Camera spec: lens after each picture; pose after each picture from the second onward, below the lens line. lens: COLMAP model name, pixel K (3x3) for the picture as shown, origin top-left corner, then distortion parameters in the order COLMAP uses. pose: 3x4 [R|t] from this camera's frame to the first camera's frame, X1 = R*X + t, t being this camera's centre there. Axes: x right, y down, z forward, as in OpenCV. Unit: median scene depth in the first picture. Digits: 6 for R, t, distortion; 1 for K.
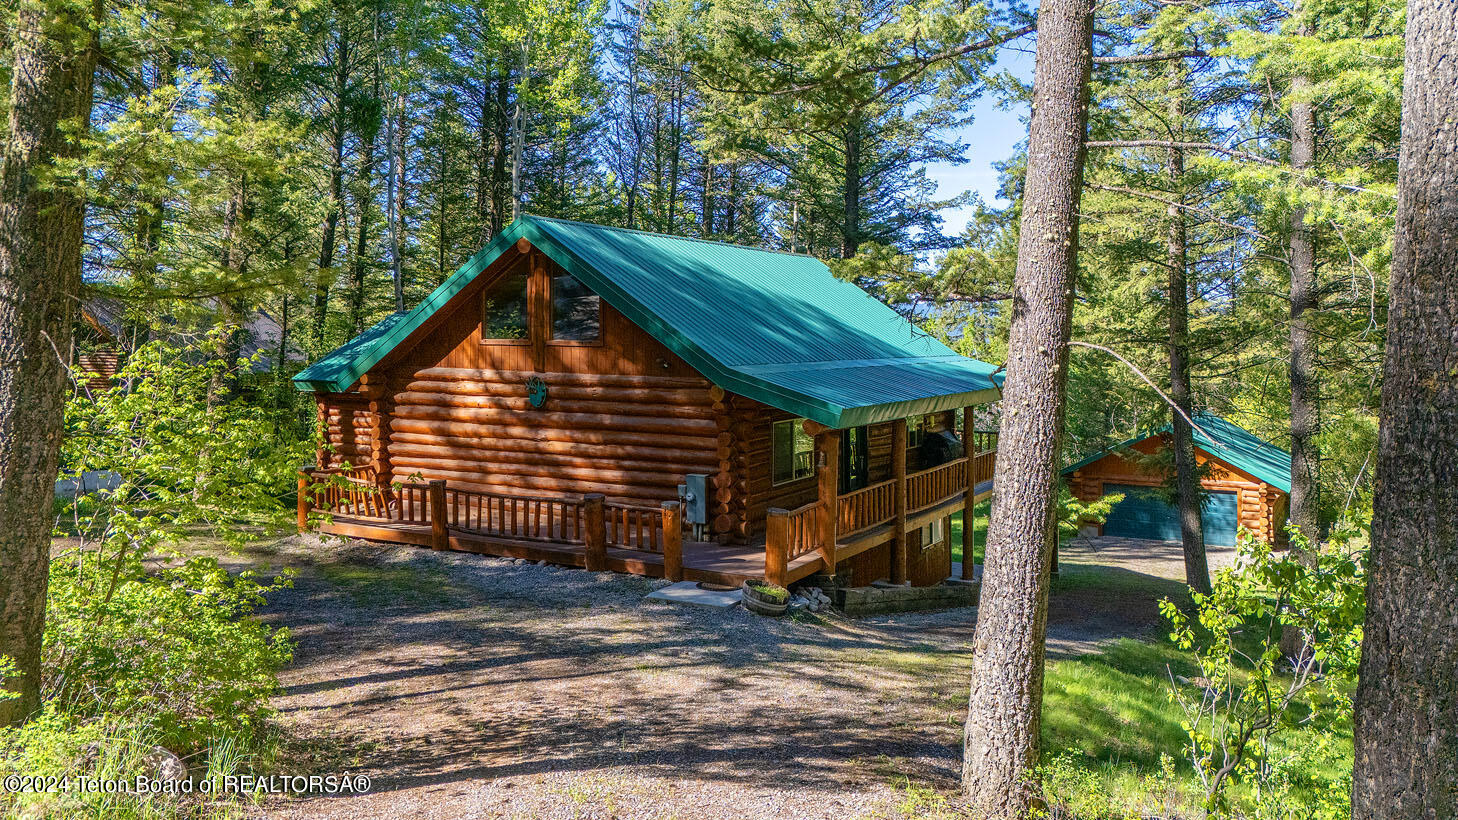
lens RADIAL K [[1083.1, 0, 725.1], [0, 1083.1, 406.7], [0, 0, 1]] dist [0.061981, -0.069950]
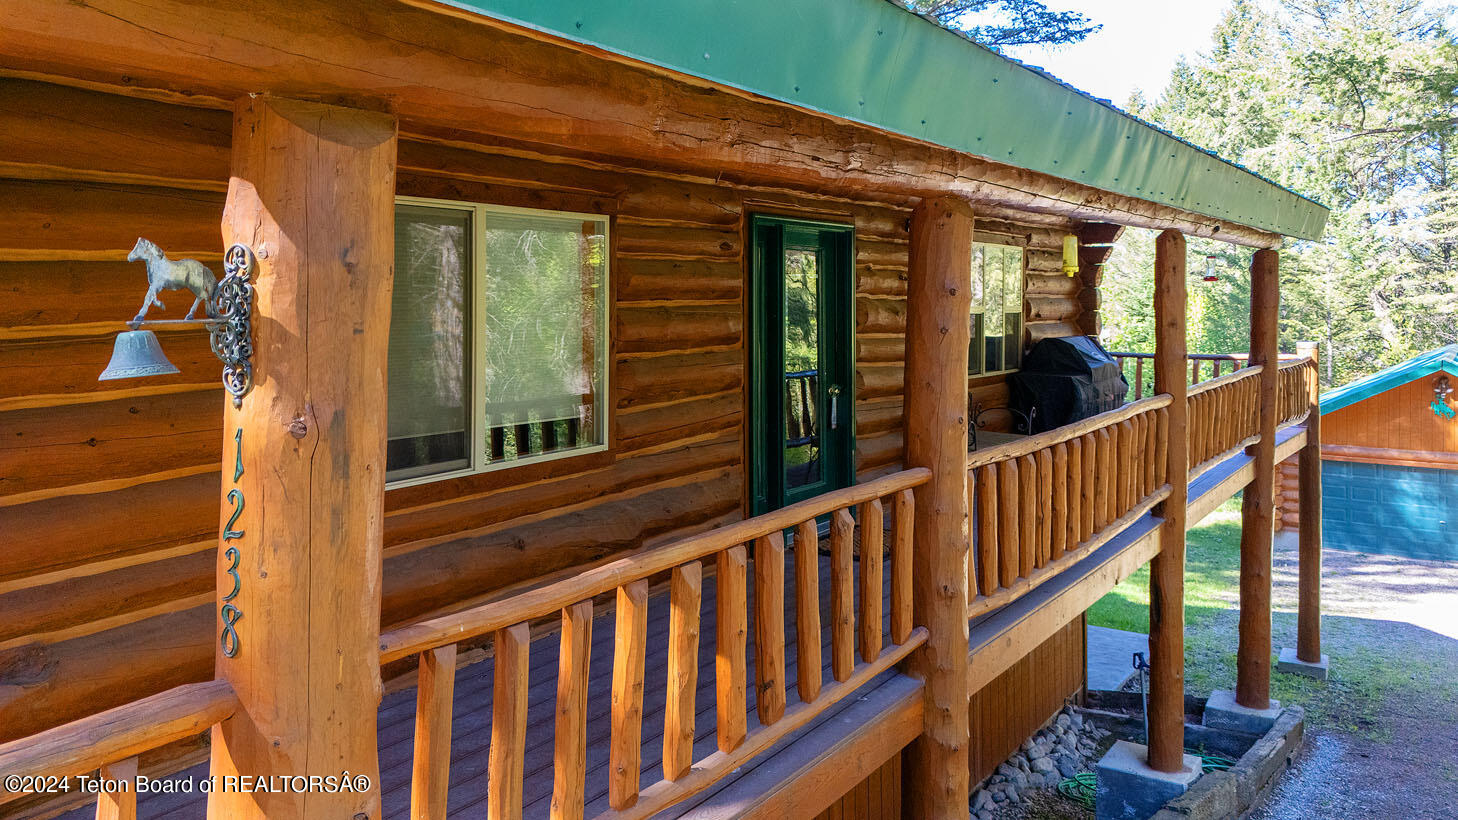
lens RADIAL K [[1083.1, 0, 689.1], [0, 1083.1, 334.1], [0, 0, 1]] dist [0.061981, -0.069950]
pose [[0.993393, -0.000110, -0.114760, 0.139324], [-0.003620, 0.999472, -0.032288, 0.046598], [0.114703, 0.032490, 0.992868, 0.782114]]
